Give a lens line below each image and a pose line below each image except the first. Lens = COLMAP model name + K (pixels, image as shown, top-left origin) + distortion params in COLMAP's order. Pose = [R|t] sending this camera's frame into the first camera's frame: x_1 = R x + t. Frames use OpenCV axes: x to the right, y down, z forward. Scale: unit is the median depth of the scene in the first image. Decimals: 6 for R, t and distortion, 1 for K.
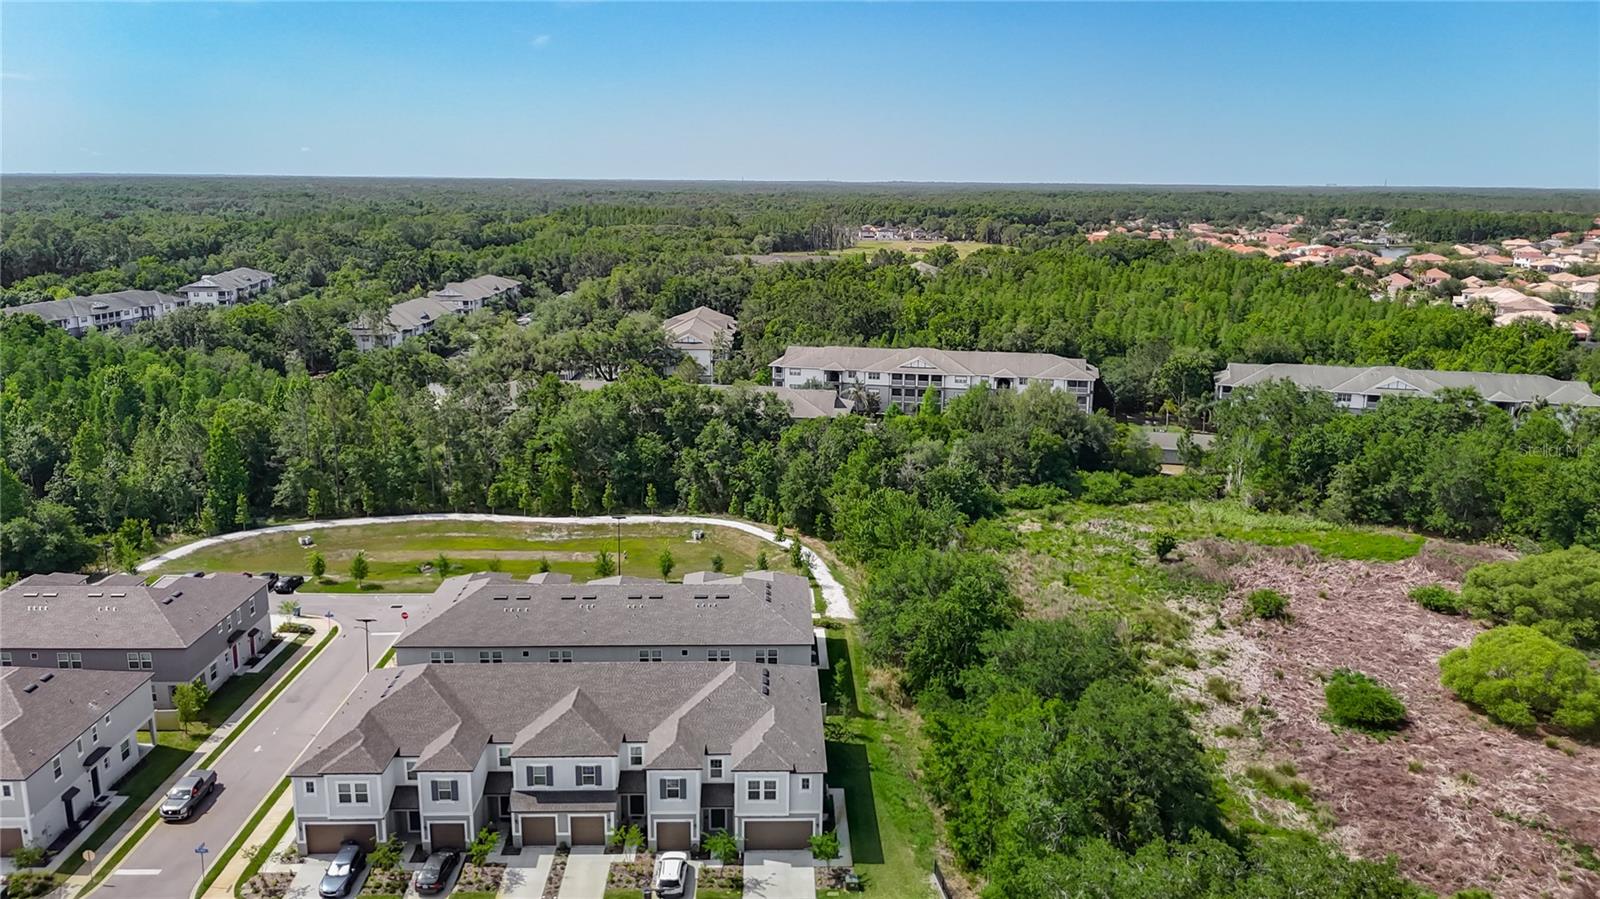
lens RADIAL K [[1208.6, 0, 798.8], [0, 1208.6, 444.6], [0, 0, 1]] dist [0.072125, -0.134305]
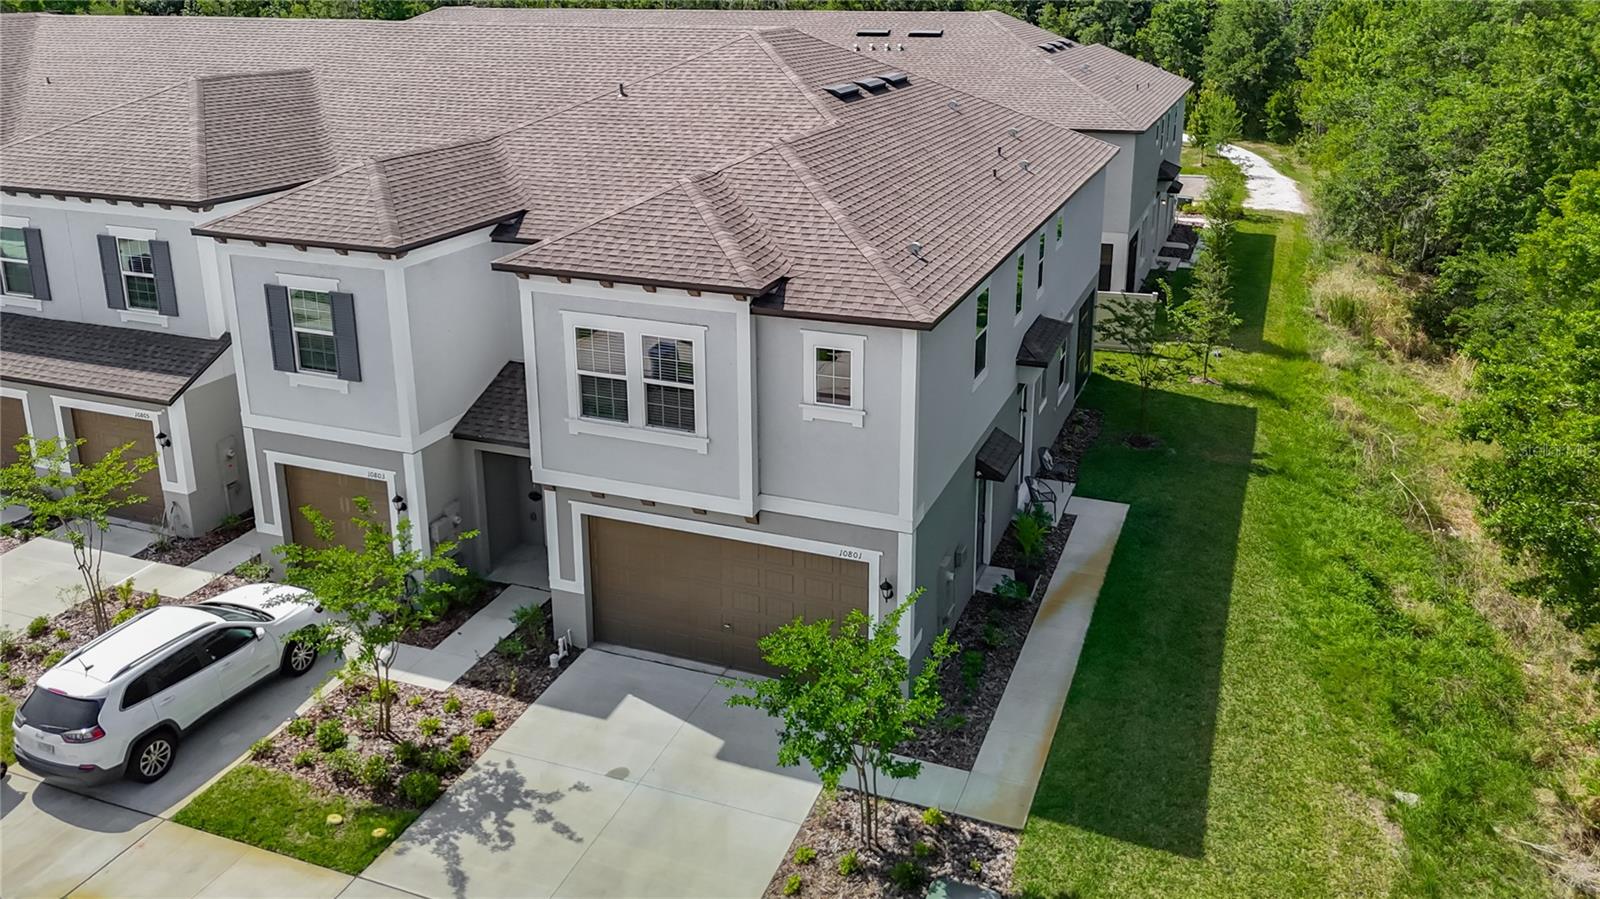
lens RADIAL K [[1233.5, 0, 790.3], [0, 1233.5, 318.9], [0, 0, 1]] dist [0.035677, -0.000093]
pose [[0.918955, 0.092319, -0.383404, 0.037151], [-0.071310, 0.995086, 0.068687, 0.123790], [0.387861, -0.035780, 0.921023, 0.390457]]
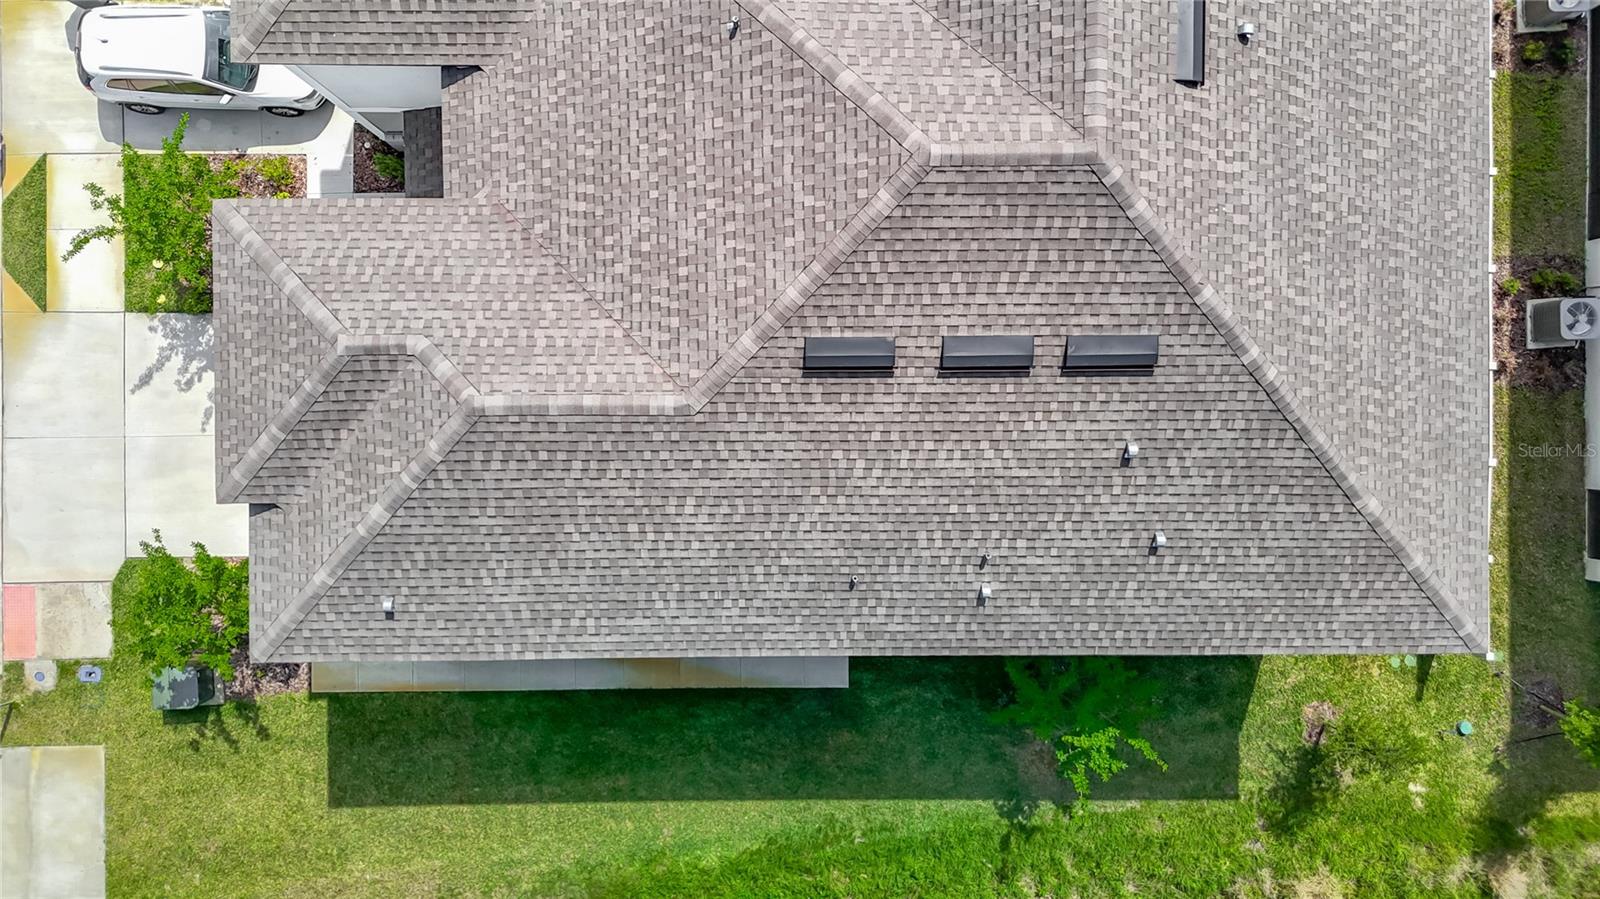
lens RADIAL K [[1176.3, 0, 792.3], [0, 1176.3, 445.2], [0, 0, 1]] dist [0.065805, -0.069530]
pose [[-0.023047, 0.999726, -0.004199, -0.007666], [-0.225438, -0.001105, 0.974257, 0.022521], [0.973985, 0.023400, 0.225402, 0.501634]]
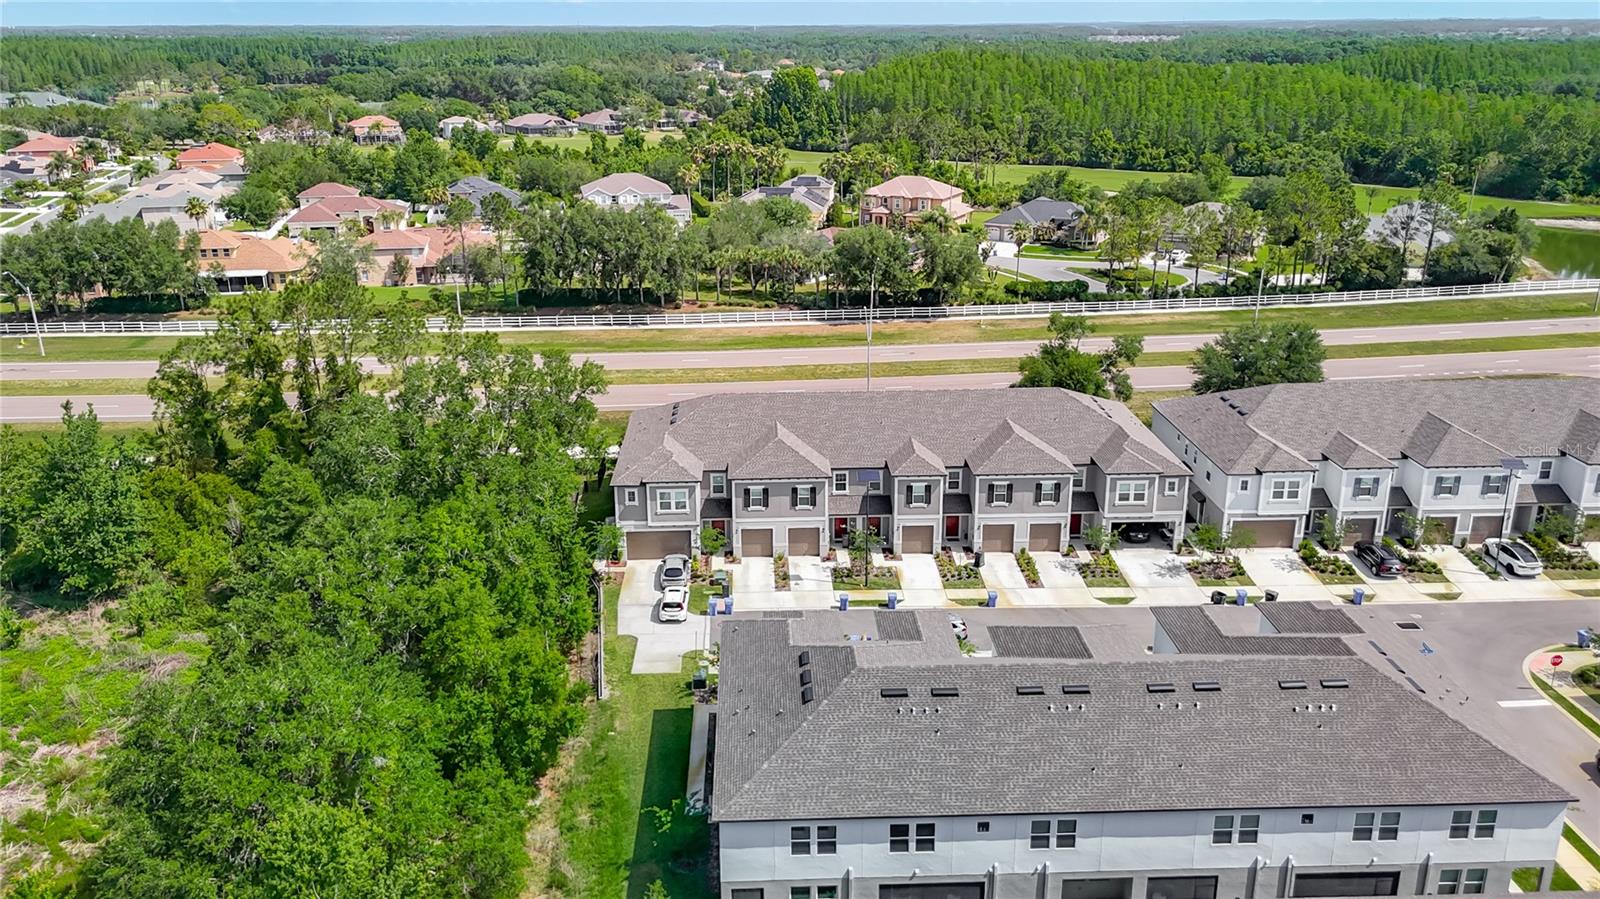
lens RADIAL K [[1223.8, 0, 804.2], [0, 1223.8, 413.3], [0, 0, 1]] dist [0.119826, -0.149776]
pose [[-0.999883, -0.001622, -0.015236, -0.009319], [-0.008913, 0.870384, 0.492292, -0.122059], [0.012463, 0.492370, -0.870297, 0.790745]]
